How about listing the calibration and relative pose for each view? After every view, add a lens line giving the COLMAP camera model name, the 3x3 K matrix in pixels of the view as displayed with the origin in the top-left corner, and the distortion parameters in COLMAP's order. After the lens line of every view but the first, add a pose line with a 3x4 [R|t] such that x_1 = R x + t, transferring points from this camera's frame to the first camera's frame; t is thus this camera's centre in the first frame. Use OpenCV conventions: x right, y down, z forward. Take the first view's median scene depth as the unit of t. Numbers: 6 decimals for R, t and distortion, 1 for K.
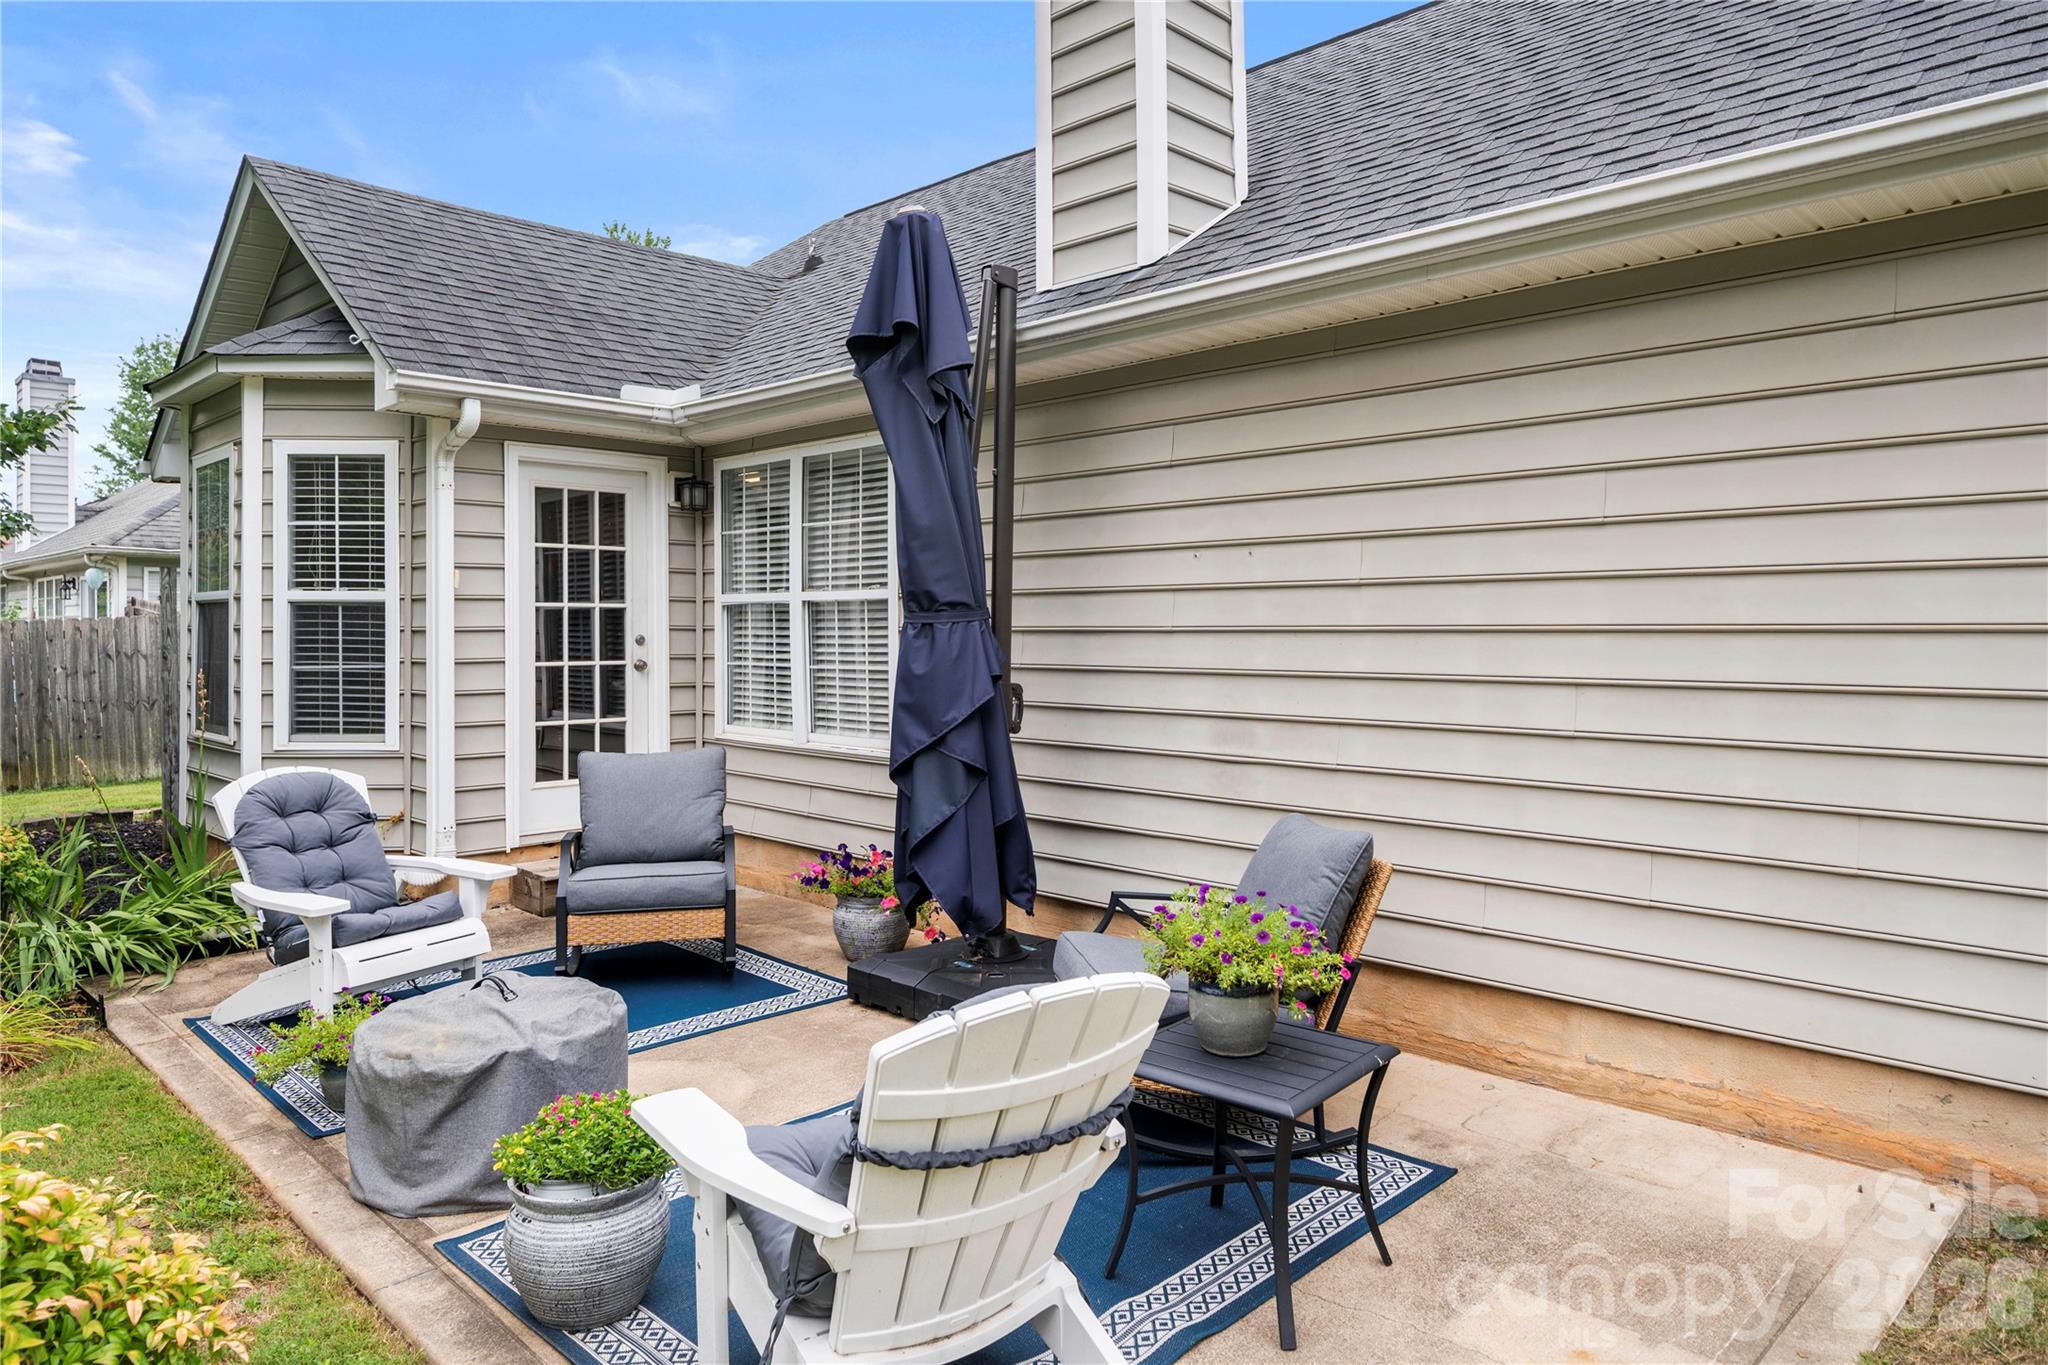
lens RADIAL K [[1296.4, 0, 1012.1], [0, 1296.4, 634.0], [0, 0, 1]] dist [0.005402, 0.000034]
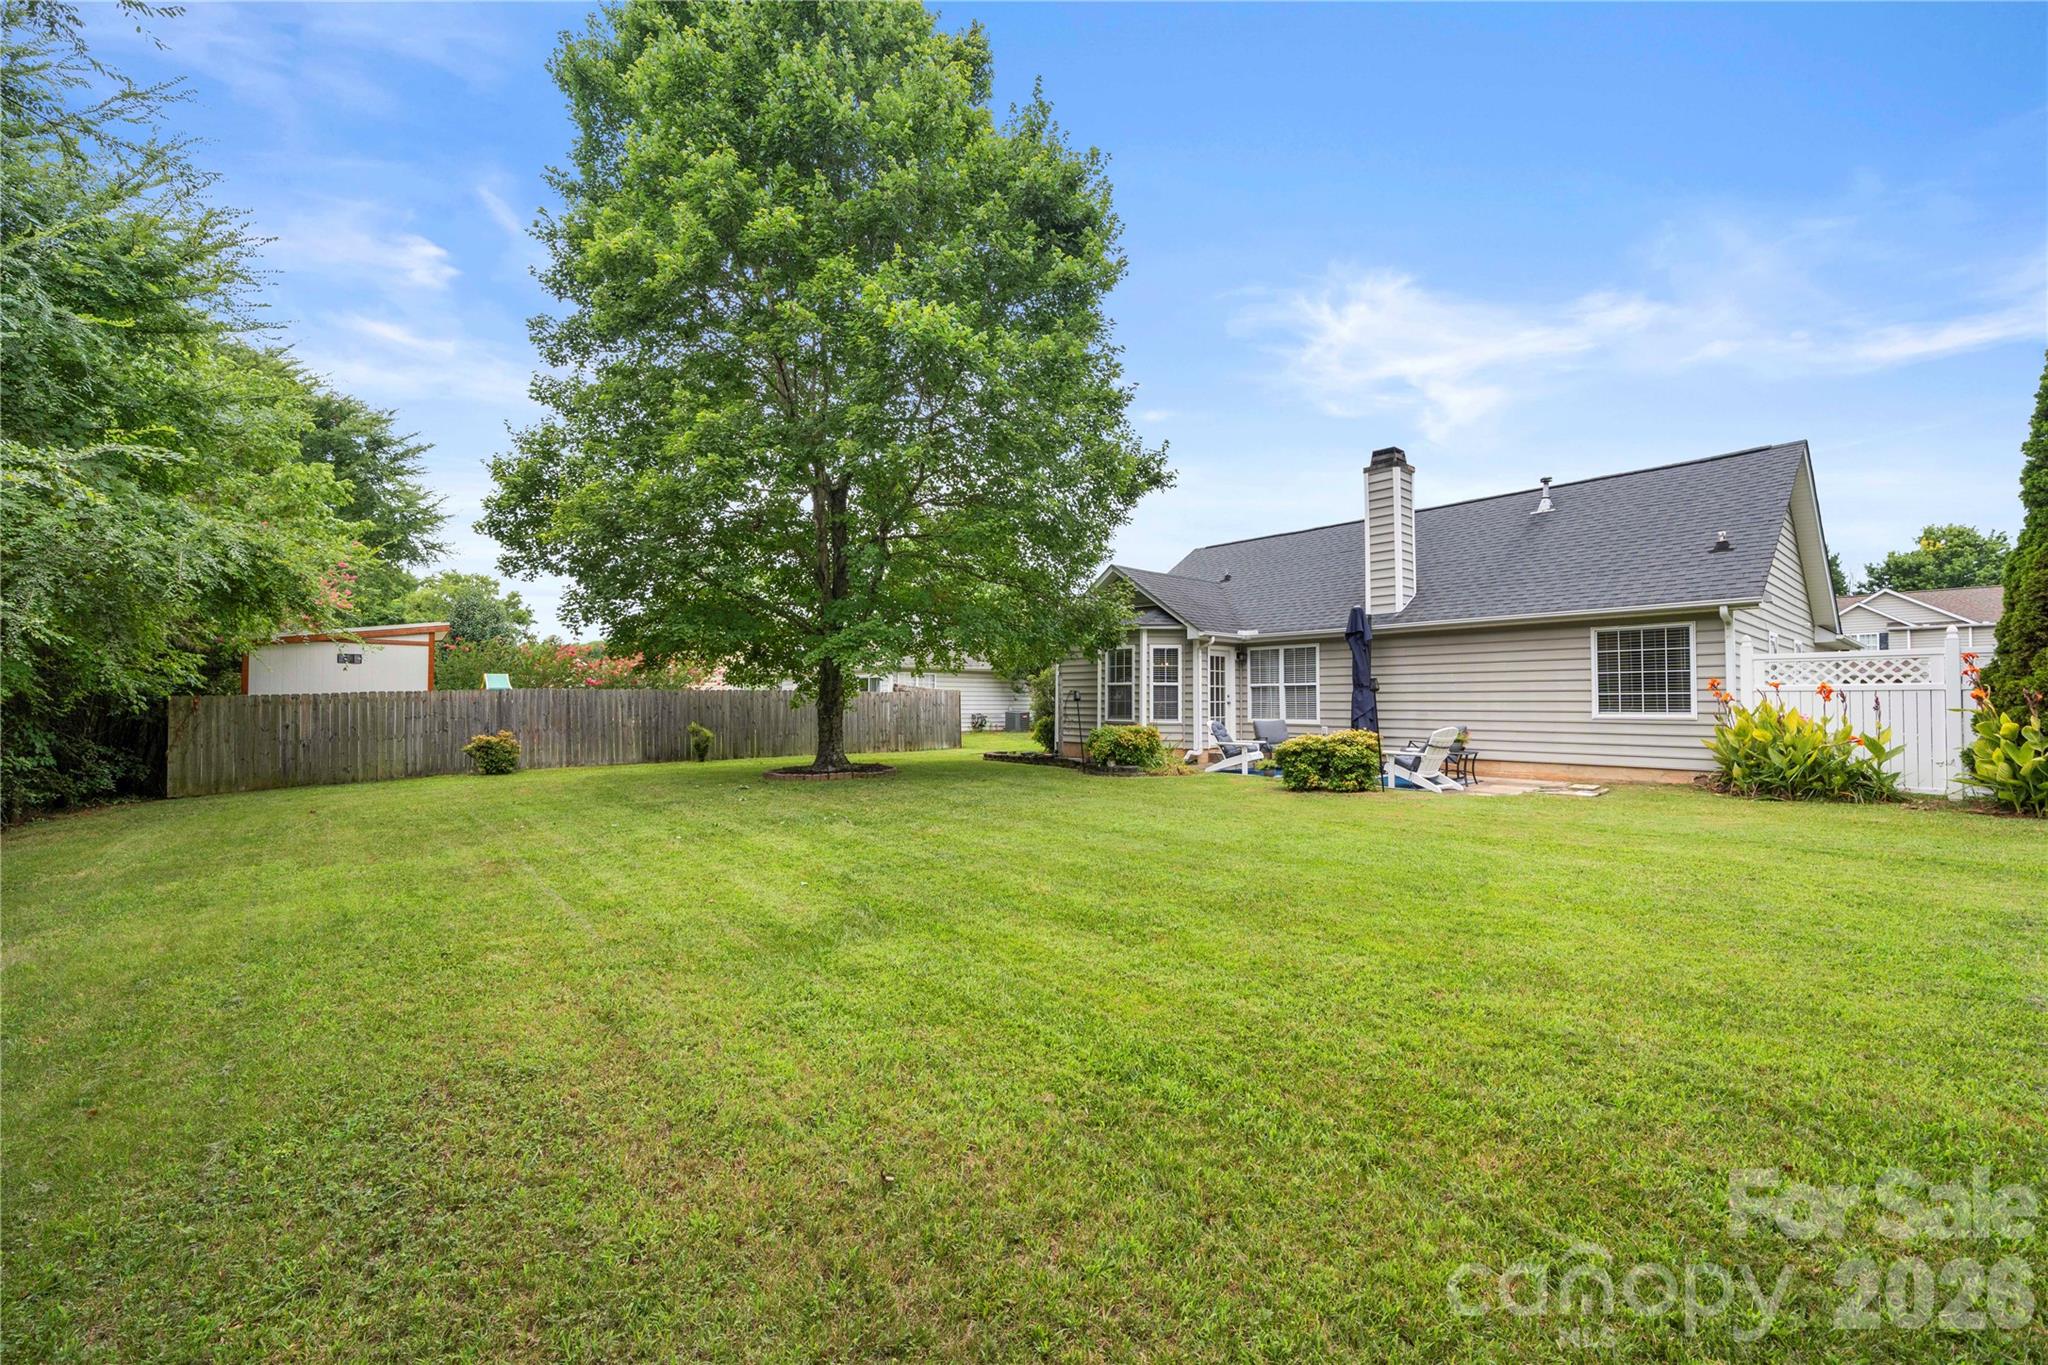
lens RADIAL K [[784.7, 0, 1027.0], [0, 784.7, 690.6], [0, 0, 1]] dist [0.000135, 0.000023]
pose [[0.996793, 0.003548, -0.079940, -0.750253], [-0.005262, 0.999761, -0.021240, 0.044052], [0.079846, 0.021593, 0.996573, -1.421690]]
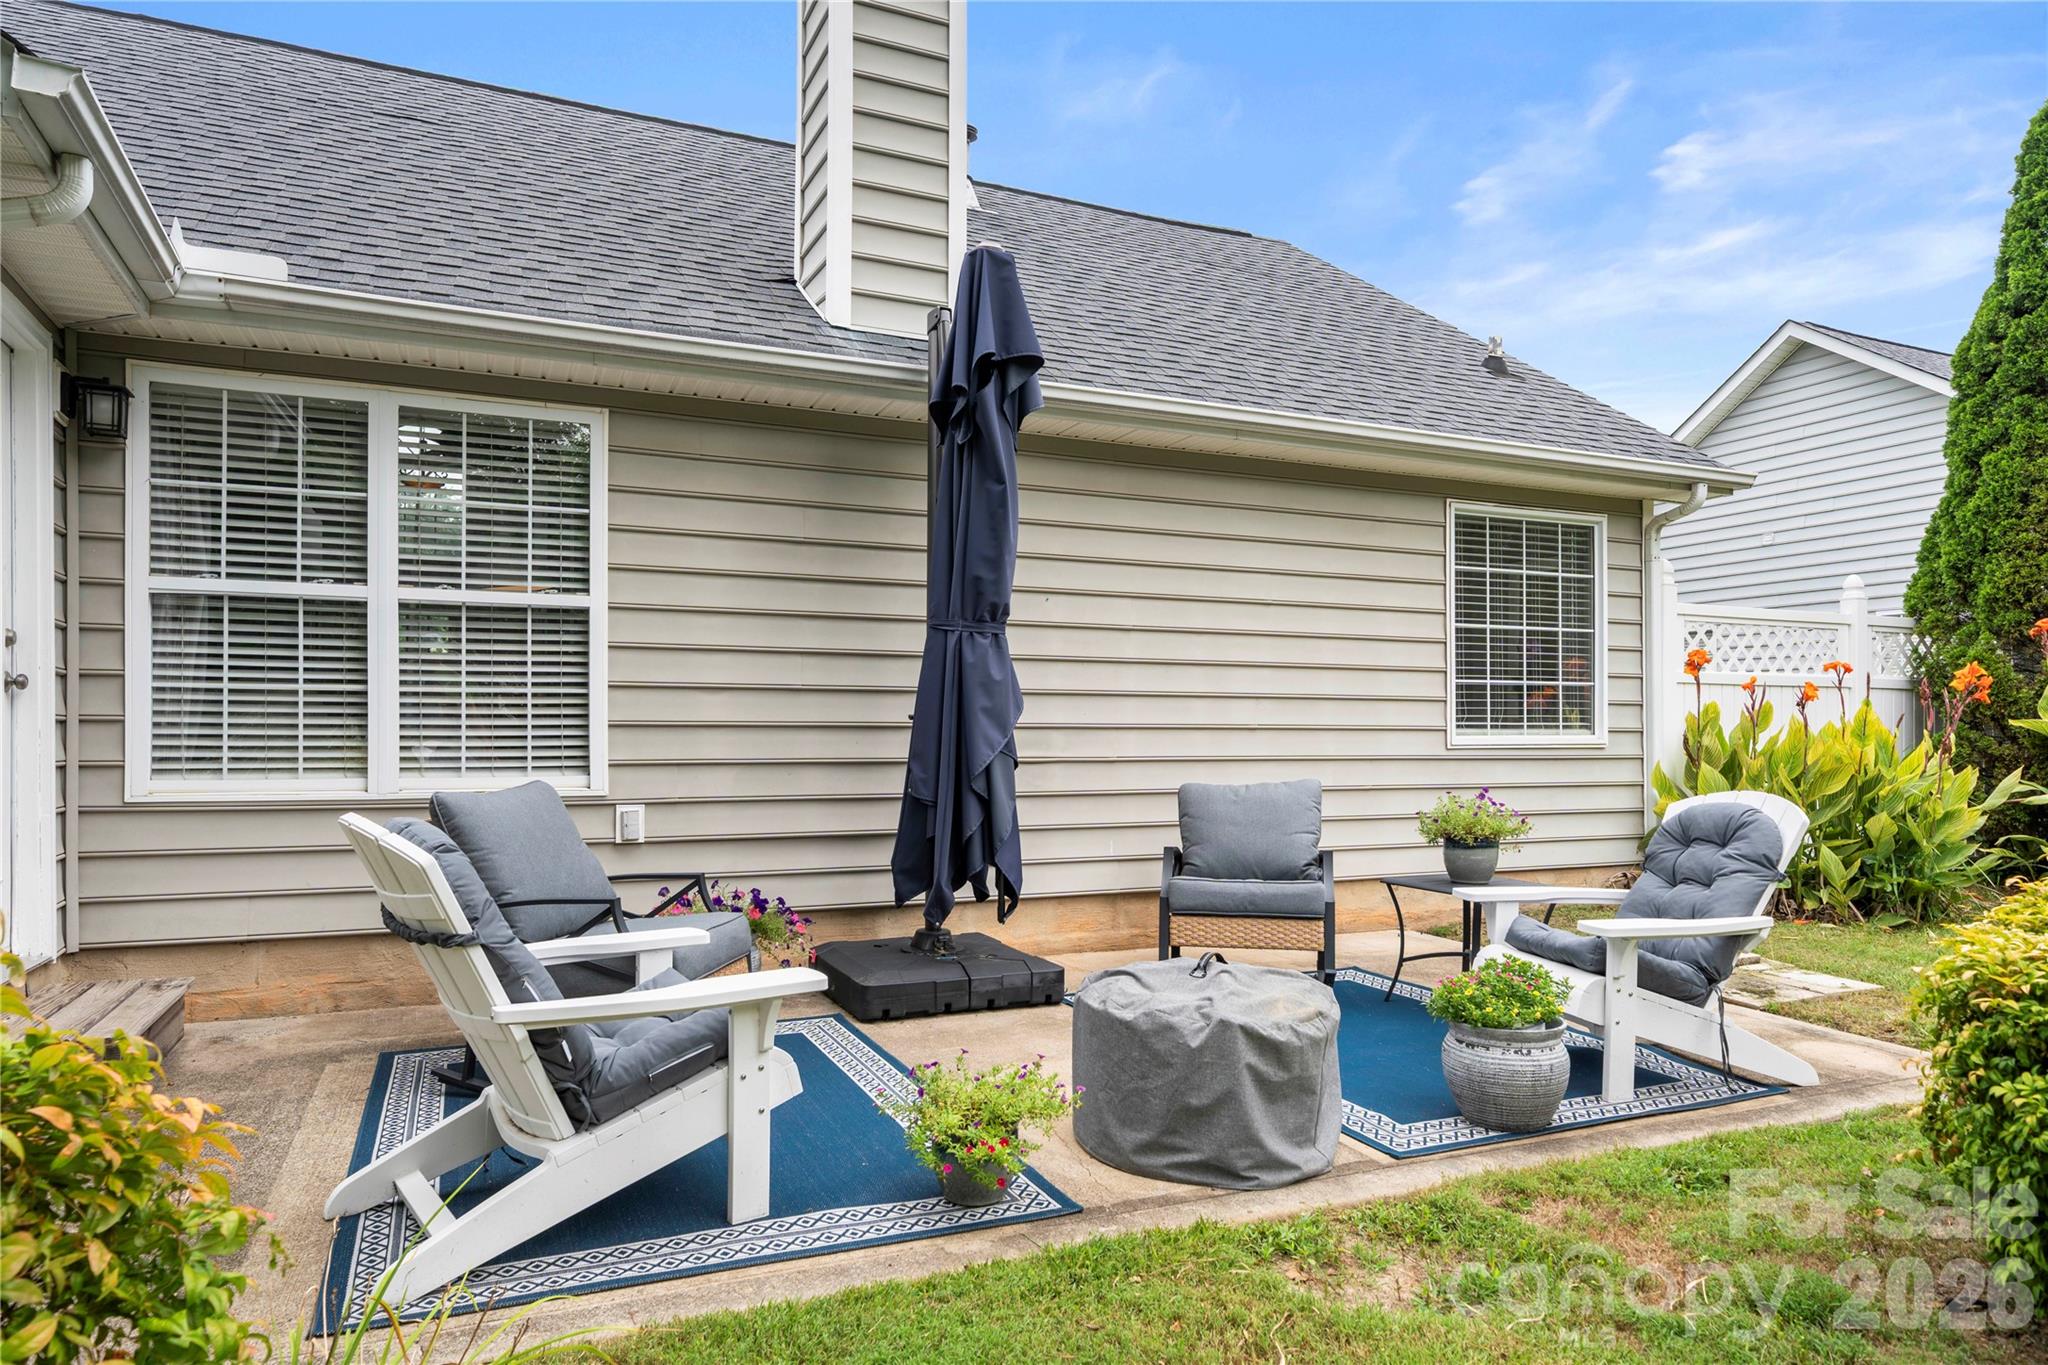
lens RADIAL K [[1247.8, 0, 1017.8], [0, 1247.8, 701.9], [0, 0, 1]] dist [0.003502, 0.001683]
pose [[0.356705, 0.025688, 0.933864, -0.708303], [-0.000376, 0.999626, -0.027353, 0.053273], [-0.934217, 0.009406, 0.356581, 0.421019]]
